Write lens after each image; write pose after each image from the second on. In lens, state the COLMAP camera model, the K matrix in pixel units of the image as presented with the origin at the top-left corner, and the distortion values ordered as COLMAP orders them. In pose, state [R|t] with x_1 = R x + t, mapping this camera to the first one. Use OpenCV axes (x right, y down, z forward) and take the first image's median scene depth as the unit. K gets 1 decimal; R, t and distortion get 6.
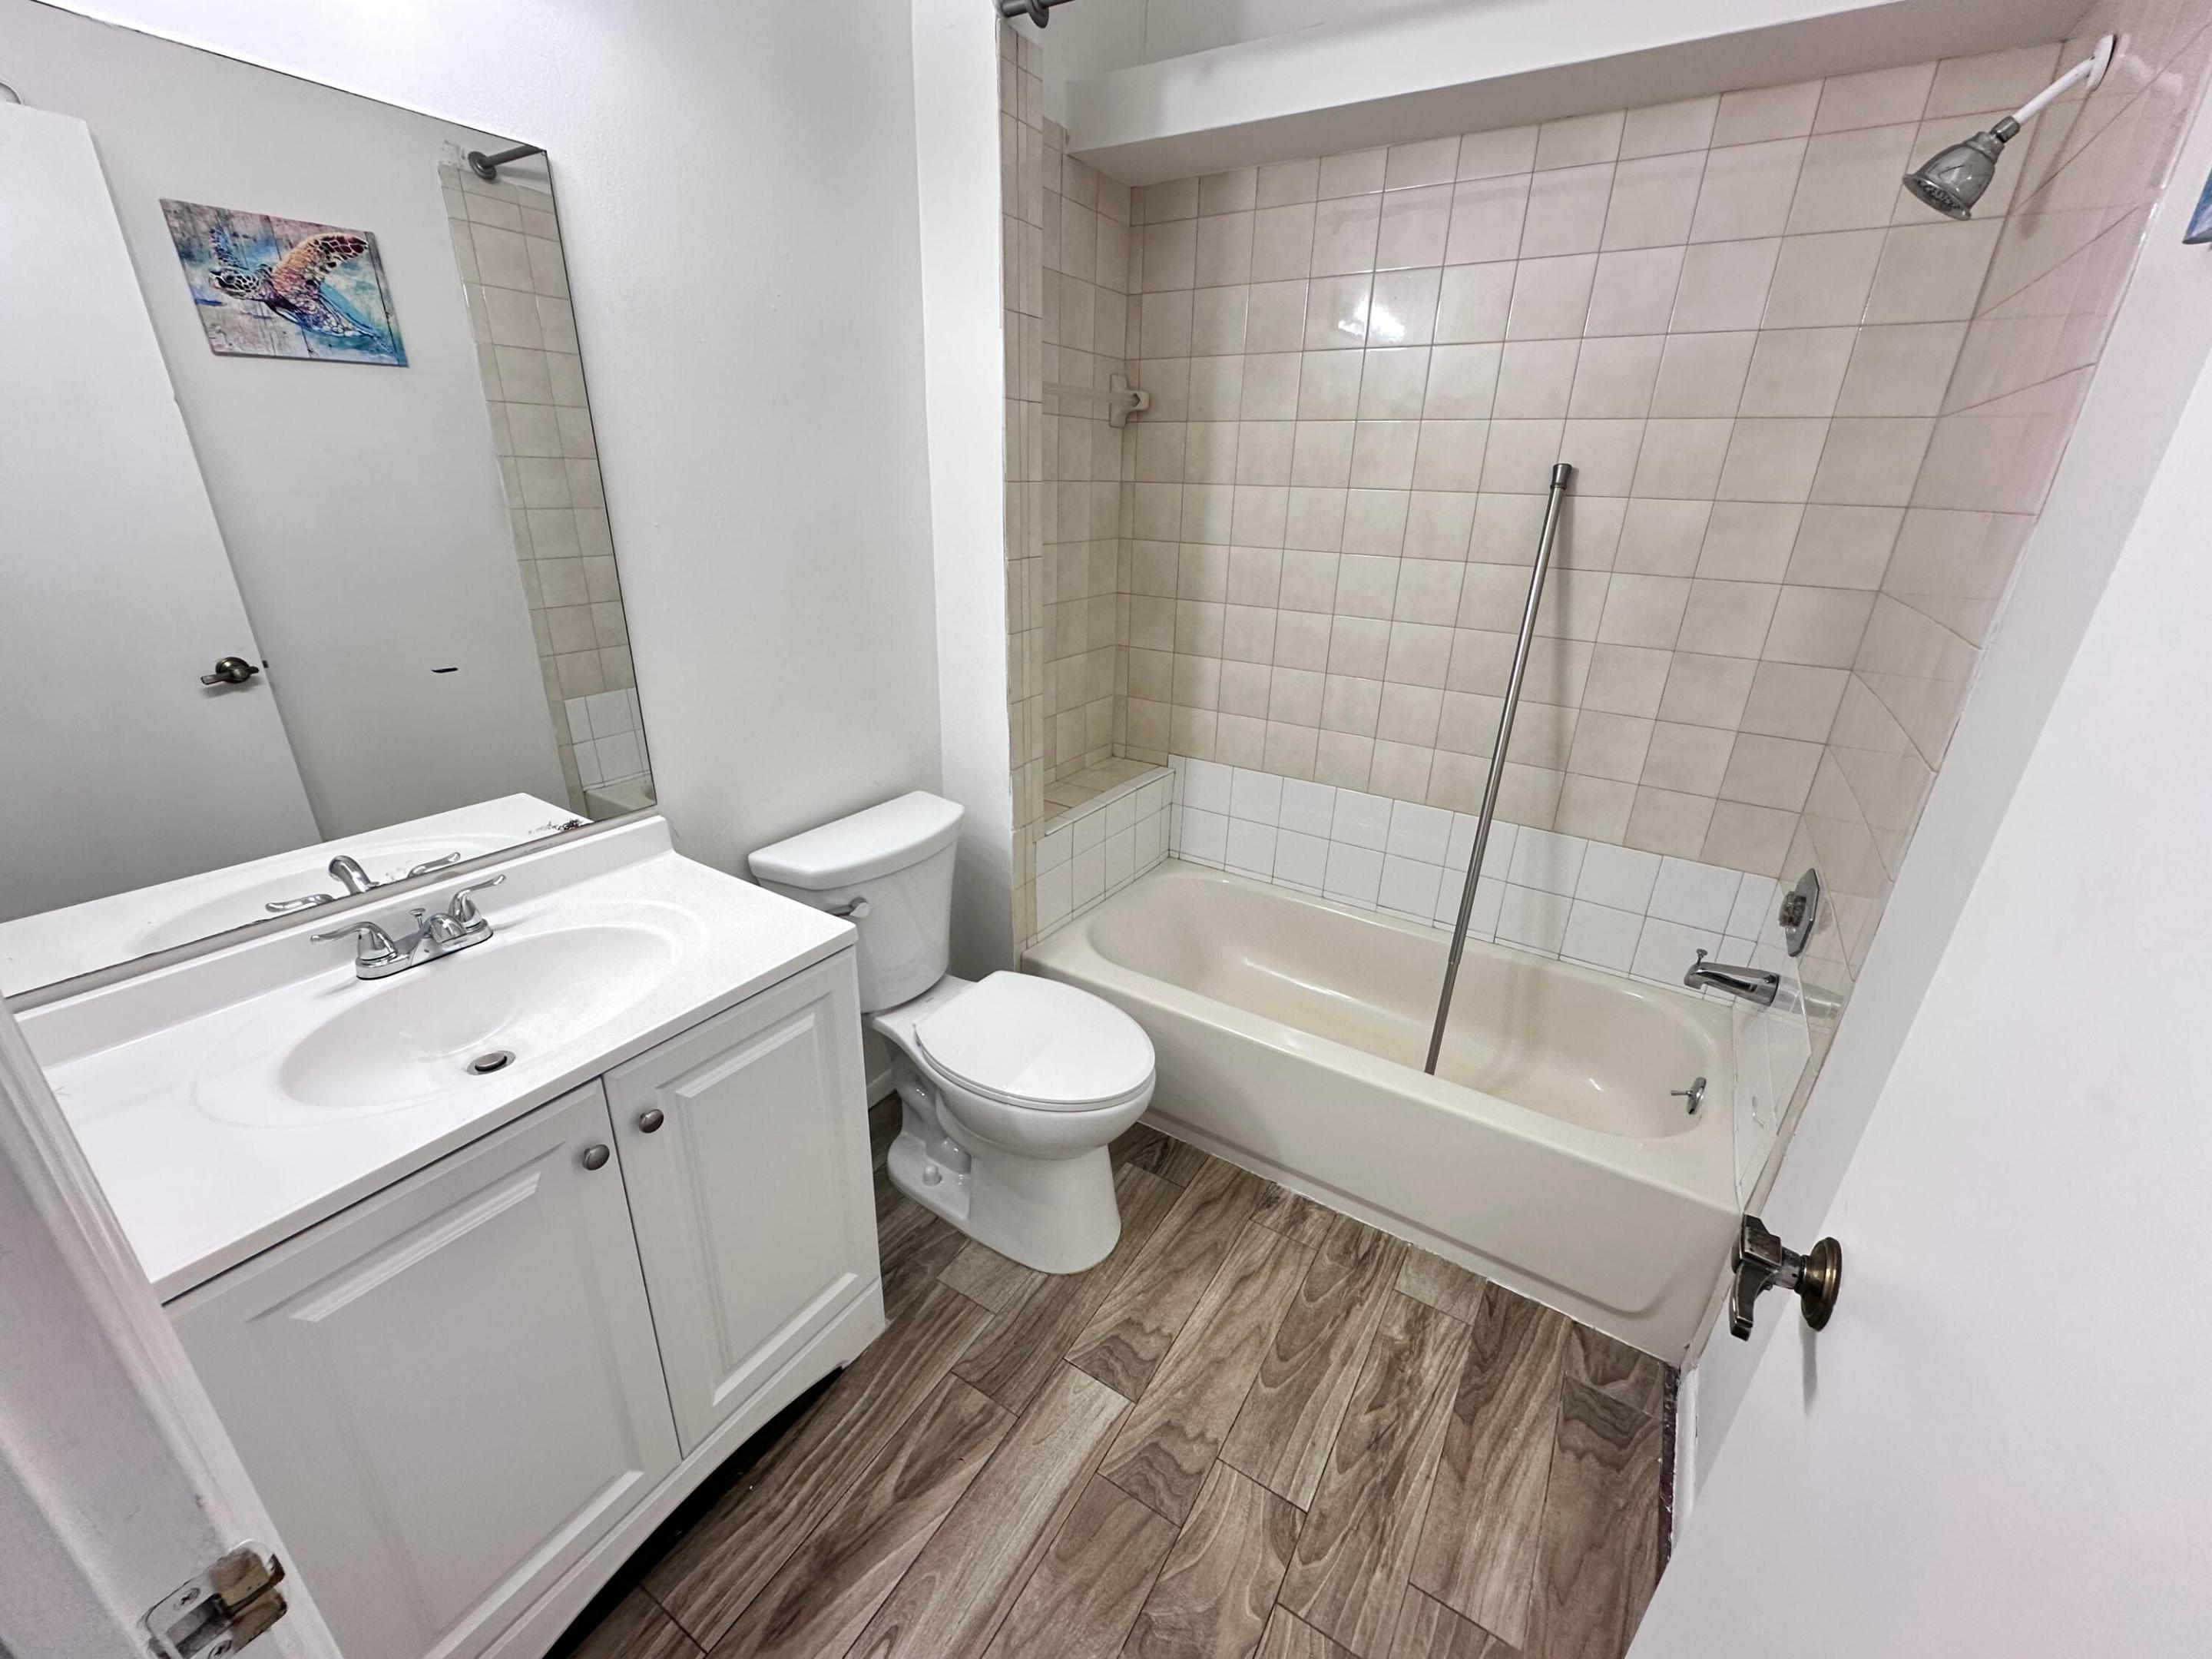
lens RADIAL K [[889.3, 0, 1098.5], [0, 889.3, 830.5], [0, 0, 1]] dist [-0.000302, 0.000423]
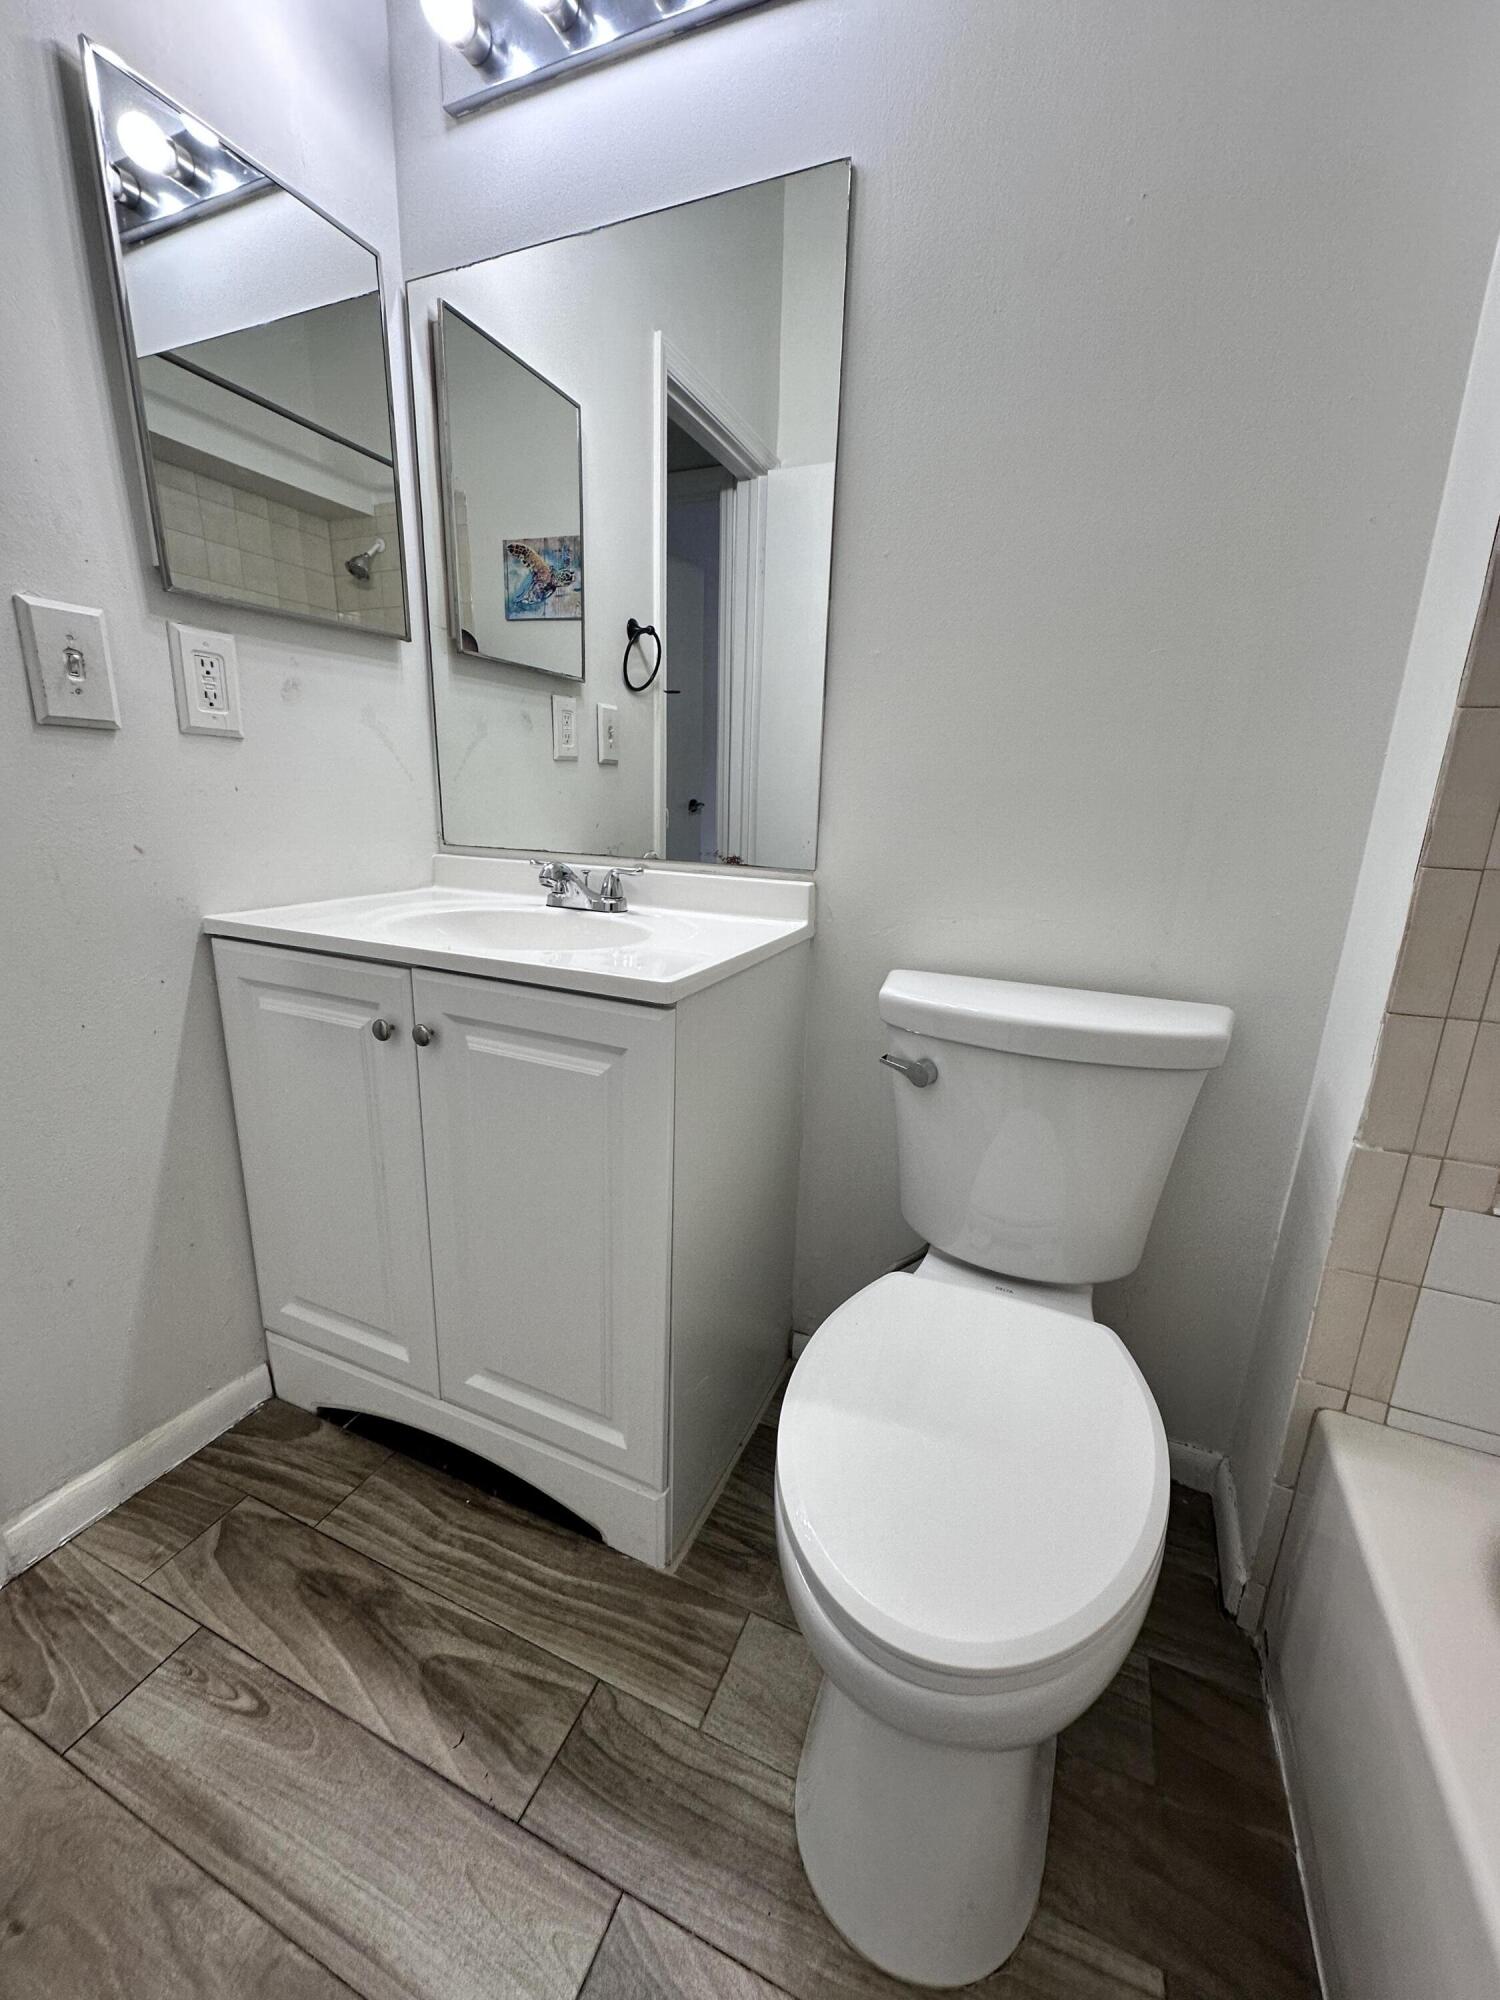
lens RADIAL K [[804.1, 0, 747.4], [0, 804.1, 995.7], [0, 0, 1]] dist [-0.000302, 0.000423]
pose [[0.160247, 0.234256, -0.958877, 0.358349], [-0.396093, 0.905049, 0.154911, -0.012303], [0.904119, 0.354980, 0.237819, 0.855600]]
